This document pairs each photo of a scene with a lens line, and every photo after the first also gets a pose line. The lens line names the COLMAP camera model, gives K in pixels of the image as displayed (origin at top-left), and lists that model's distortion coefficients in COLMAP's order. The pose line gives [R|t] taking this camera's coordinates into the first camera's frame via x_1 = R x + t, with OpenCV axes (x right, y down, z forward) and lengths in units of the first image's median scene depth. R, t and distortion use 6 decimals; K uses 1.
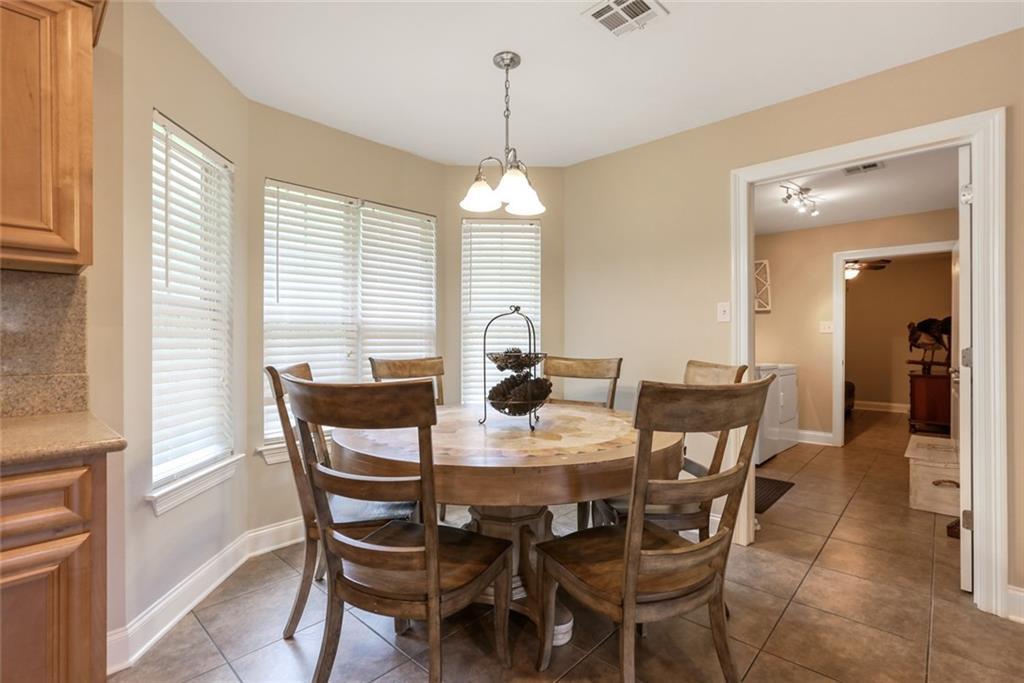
lens RADIAL K [[493.3, 0, 512.0], [0, 493.3, 341.5], [0, 0, 1]] dist [0.002882, 0.000322]
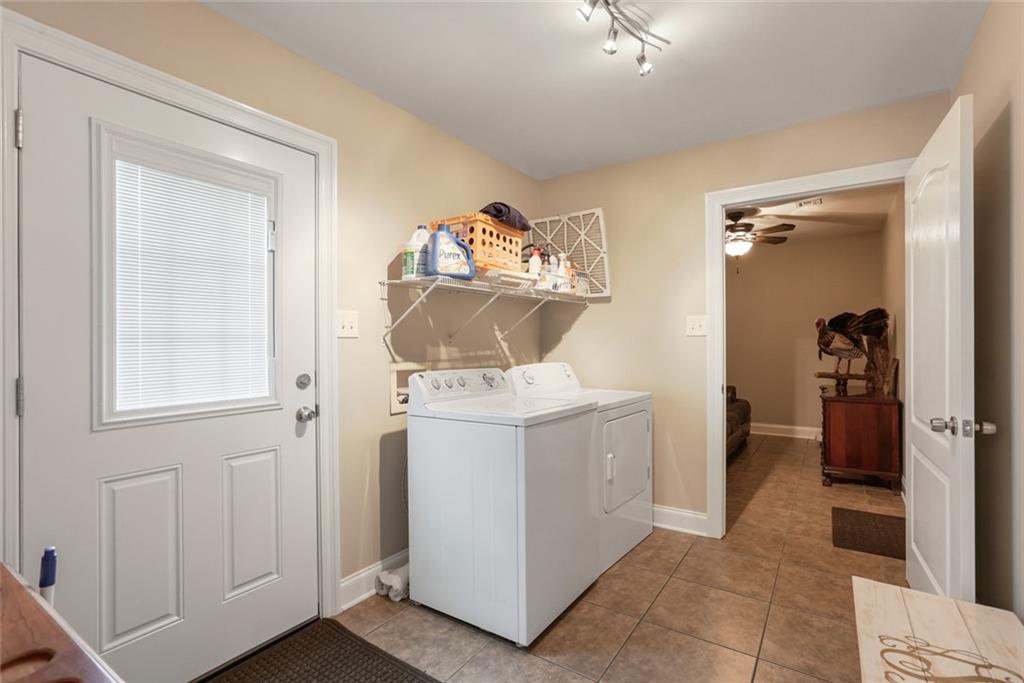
lens RADIAL K [[493.3, 0, 512.0], [0, 493.3, 341.5], [0, 0, 1]] dist [0.002882, 0.000322]
pose [[0.989618, -0.007673, 0.143516, 0.278204], [0.007643, 0.999971, 0.000759, -0.010324], [-0.143517, 0.000345, 0.989648, 0.377121]]
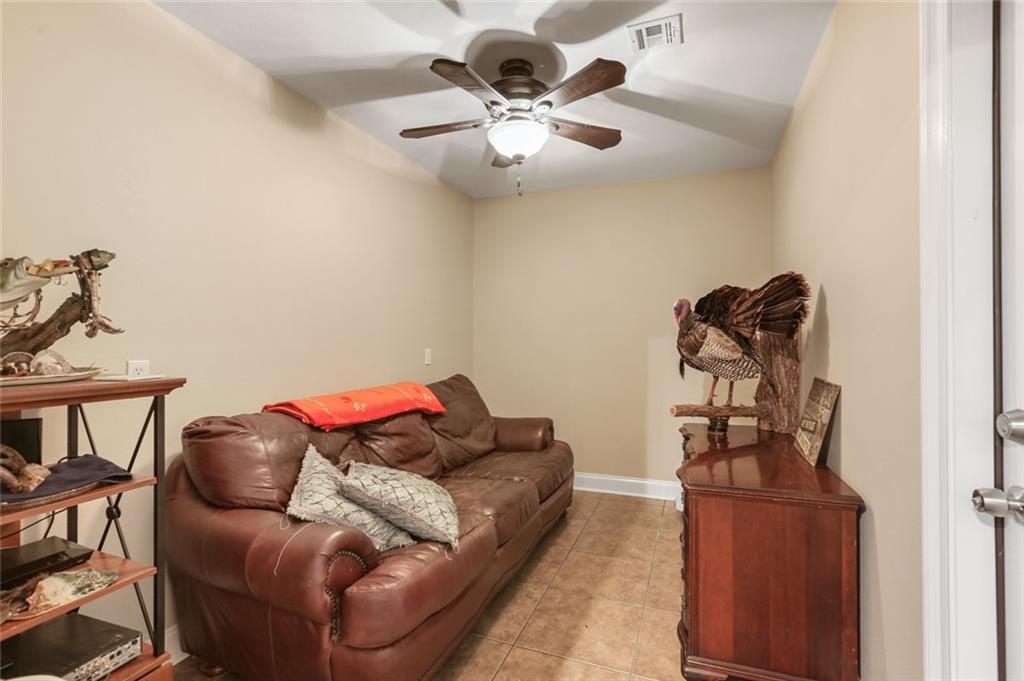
lens RADIAL K [[488.0, 0, 512.0], [0, 488.0, 340.5], [0, 0, 1]] dist [-0.050779, 0.000073]
pose [[0.936320, -0.003262, 0.351133, 0.586064], [0.003584, 0.999994, -0.000269, -0.008709], [-0.351130, 0.001510, 0.936326, 0.737032]]
